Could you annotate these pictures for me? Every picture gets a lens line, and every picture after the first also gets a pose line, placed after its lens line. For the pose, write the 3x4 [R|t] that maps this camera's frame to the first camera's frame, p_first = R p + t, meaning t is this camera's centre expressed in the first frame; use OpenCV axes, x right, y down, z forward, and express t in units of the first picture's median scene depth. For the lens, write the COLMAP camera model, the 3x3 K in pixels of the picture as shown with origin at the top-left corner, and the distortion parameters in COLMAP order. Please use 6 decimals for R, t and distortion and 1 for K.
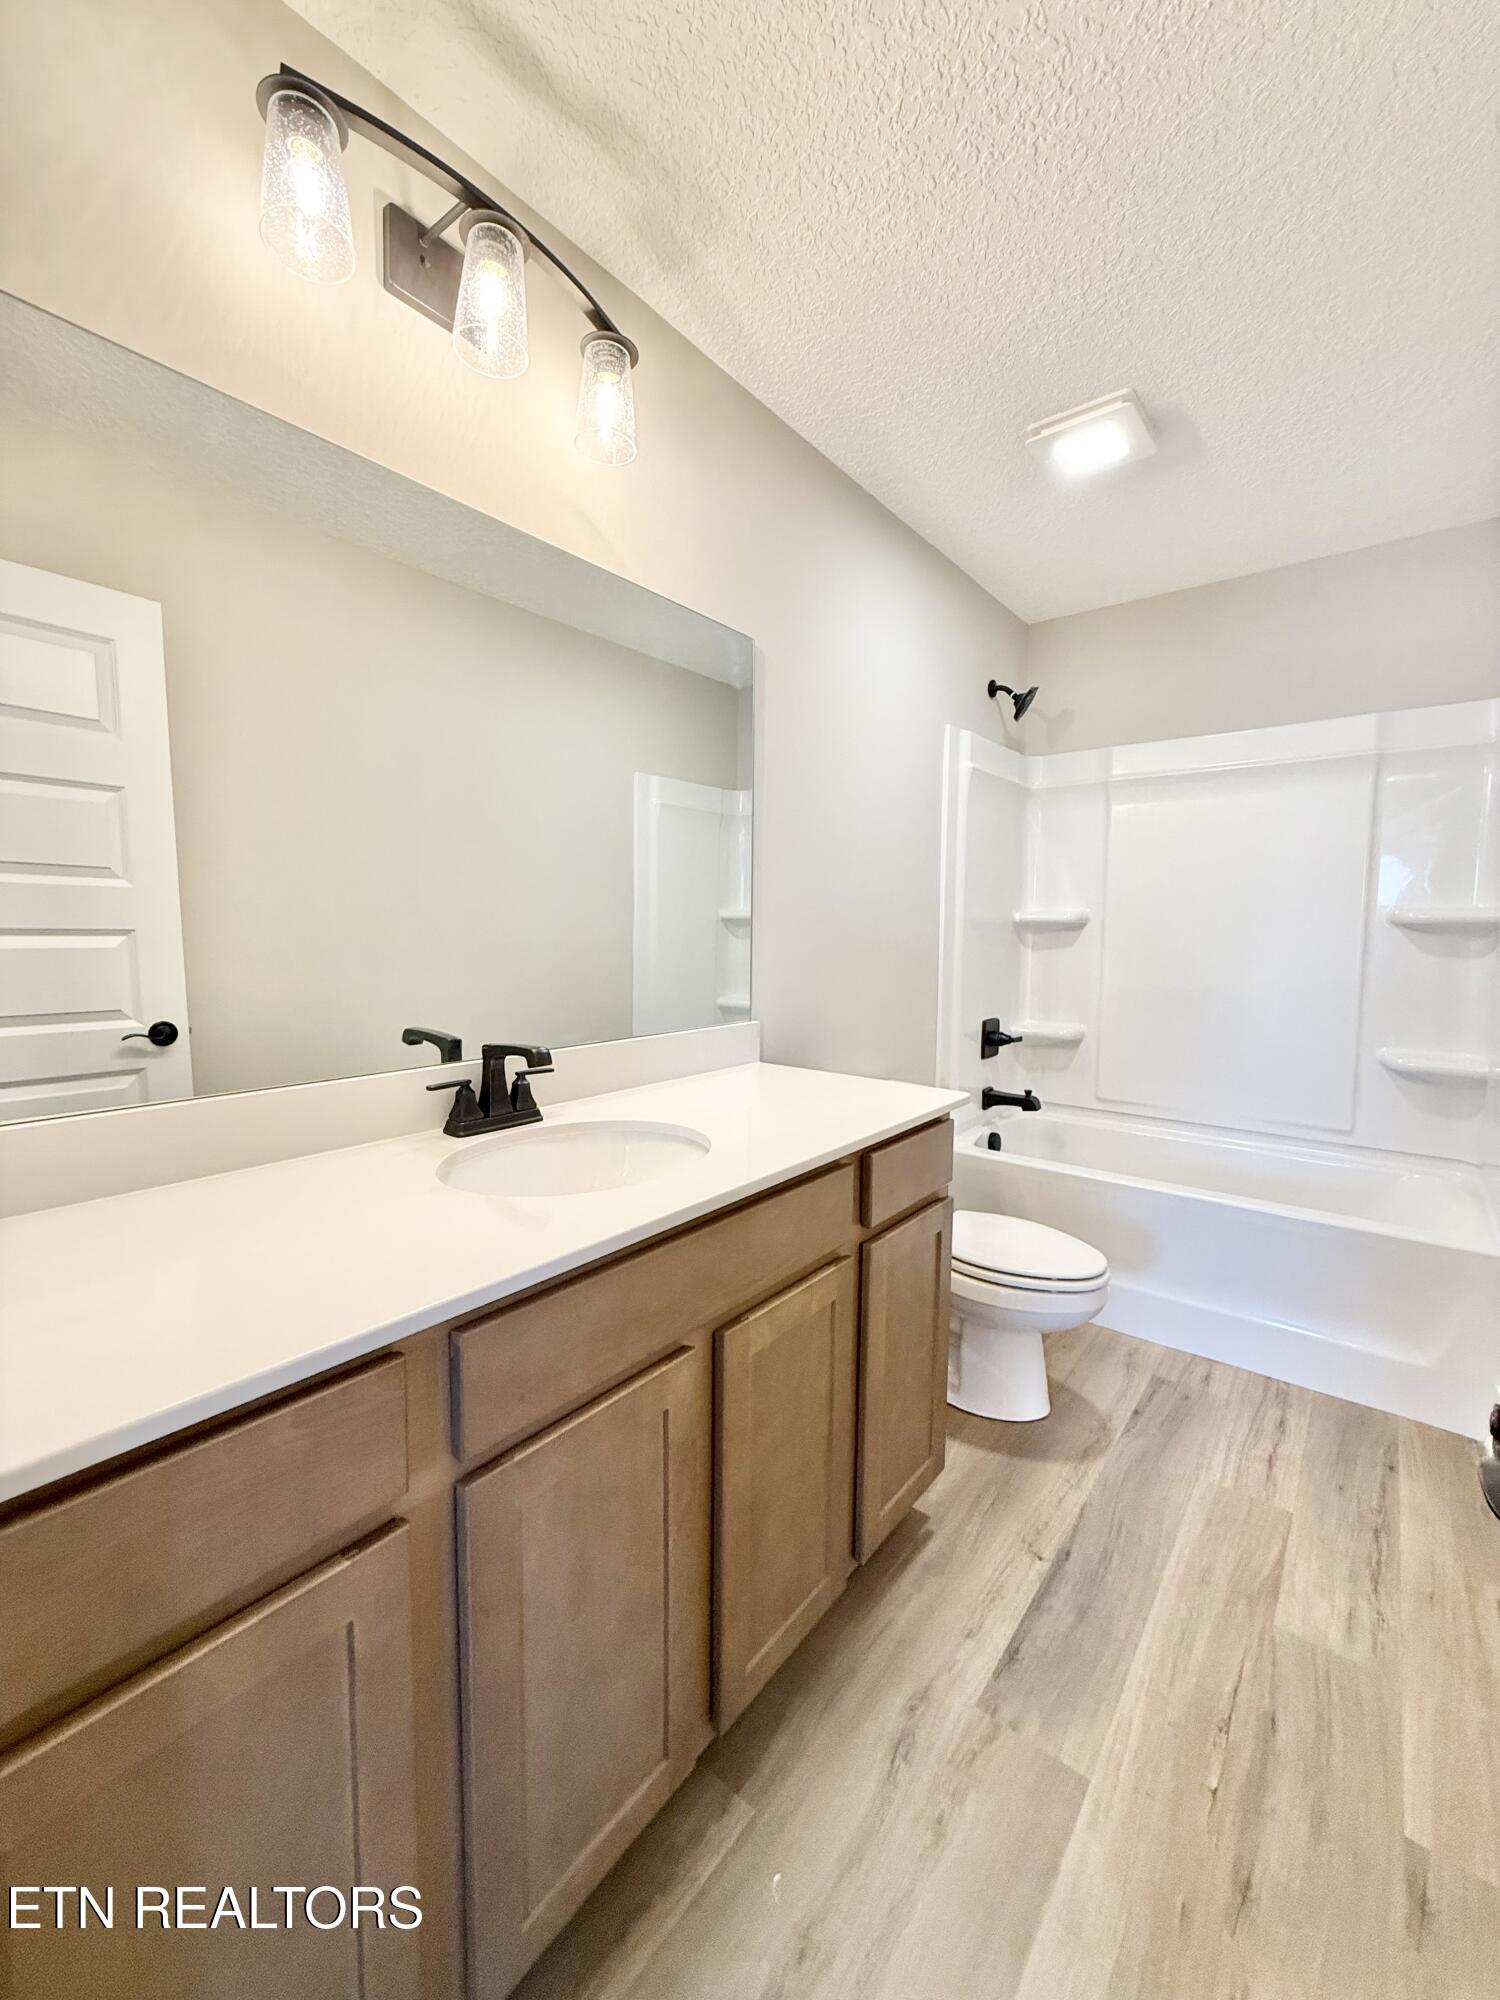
lens RADIAL K [[795.5, 0, 744.4], [0, 795.5, 994.4], [0, 0, 1]] dist [0.002212, -0.000629]
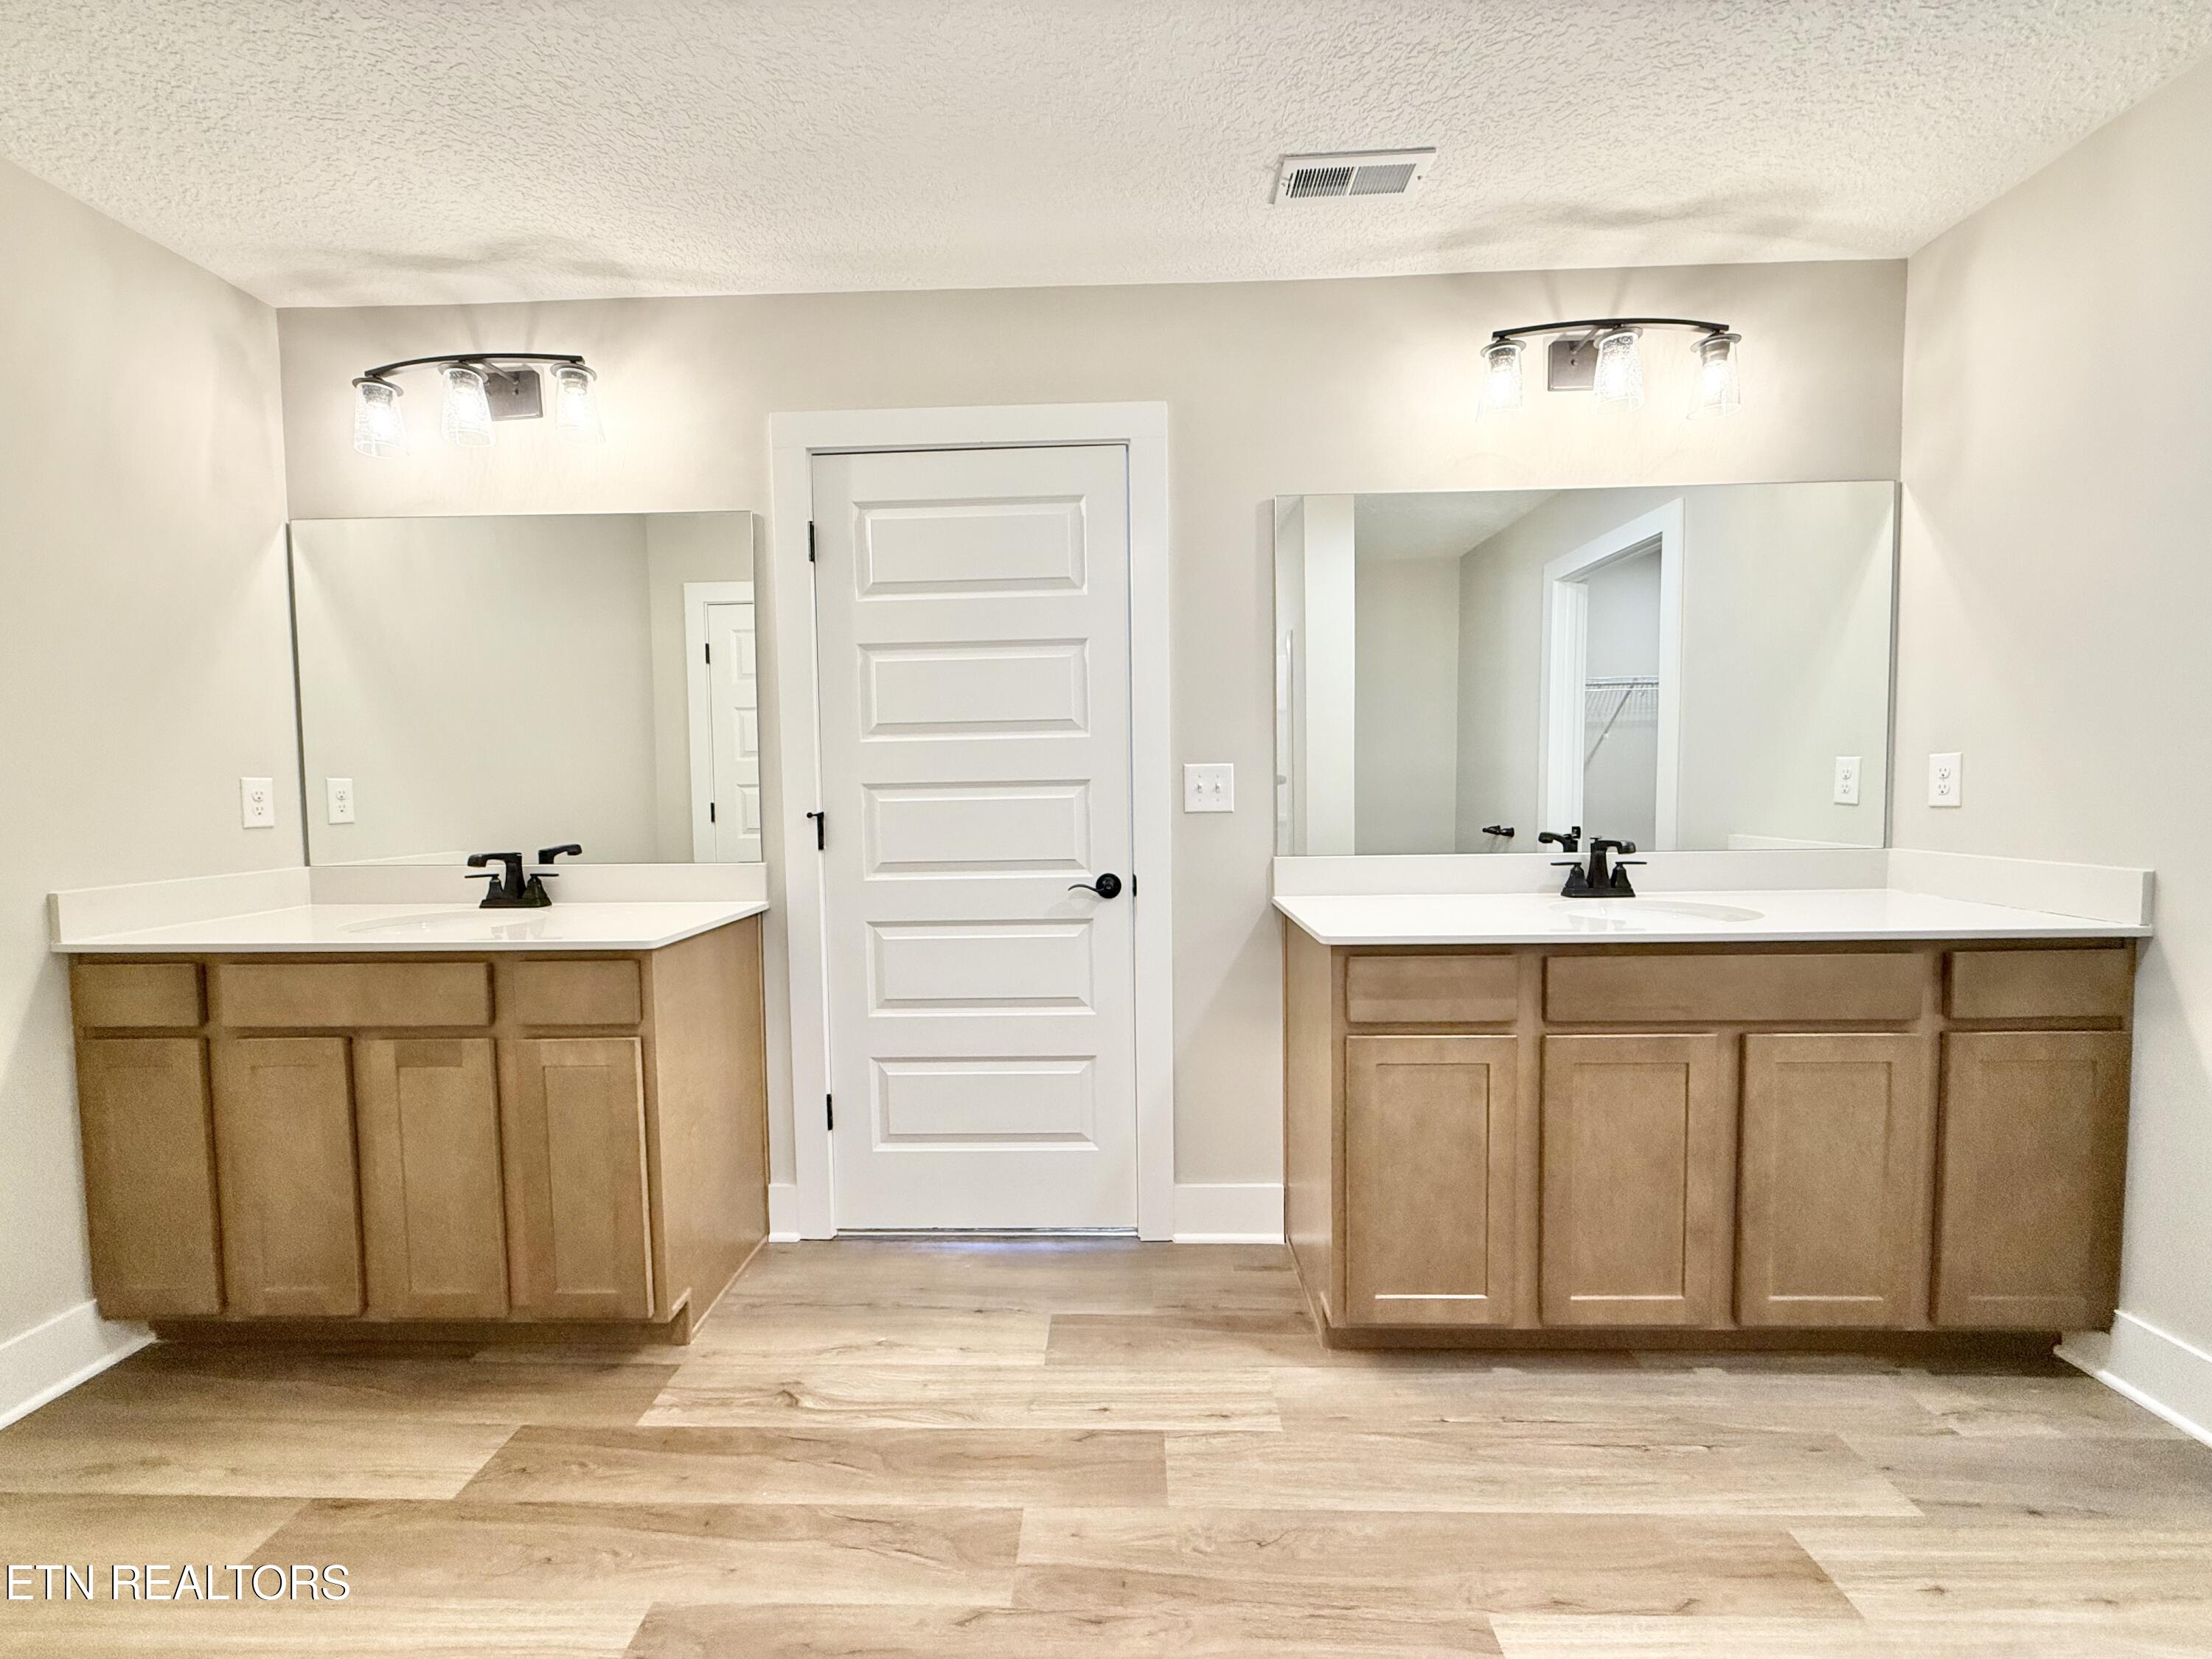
lens RADIAL K [[879.9, 0, 1092.1], [0, 879.9, 818.7], [0, 0, 1]] dist [0.002212, -0.000629]
pose [[0.617485, 0.020443, -0.786317, 0.393510], [-0.063126, 0.997726, -0.023633, 0.119114], [0.784046, 0.064230, 0.617371, -0.767683]]
